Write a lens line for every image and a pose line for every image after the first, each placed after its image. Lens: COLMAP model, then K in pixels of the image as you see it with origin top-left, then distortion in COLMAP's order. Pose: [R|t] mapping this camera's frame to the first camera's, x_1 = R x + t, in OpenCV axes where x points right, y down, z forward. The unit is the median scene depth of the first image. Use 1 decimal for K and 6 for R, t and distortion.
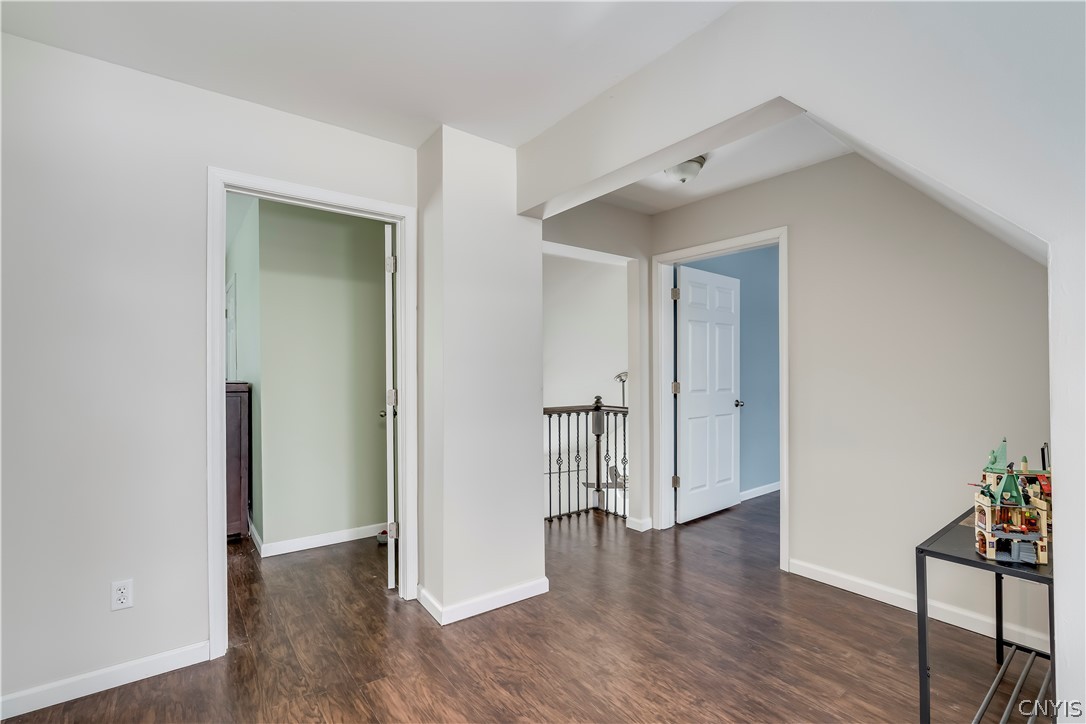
lens RADIAL K [[486.9, 0, 549.3], [0, 486.9, 364.2], [0, 0, 1]] dist [-0.015347, 0.003736]
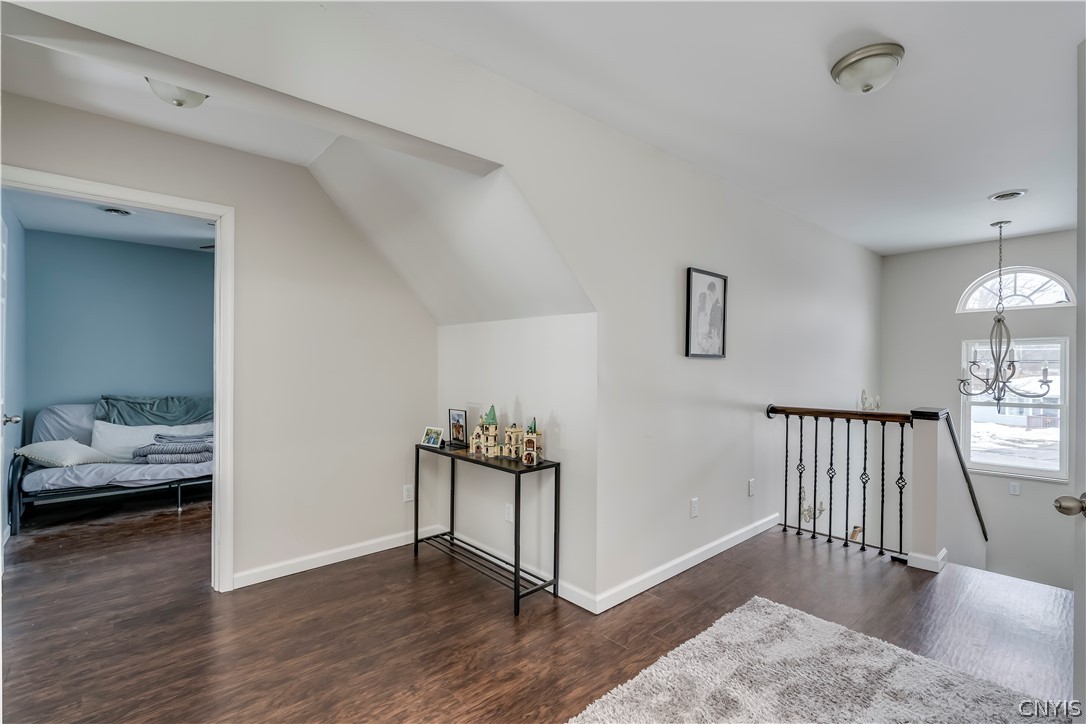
lens RADIAL K [[486.9, 0, 546.0], [0, 486.9, 364.5], [0, 0, 1]] dist [-0.015347, 0.003736]
pose [[-0.063748, -0.001302, 0.997965, -0.567152], [-0.007939, 0.999968, 0.000798, 0.002060], [-0.997934, -0.007873, -0.063756, 0.604876]]
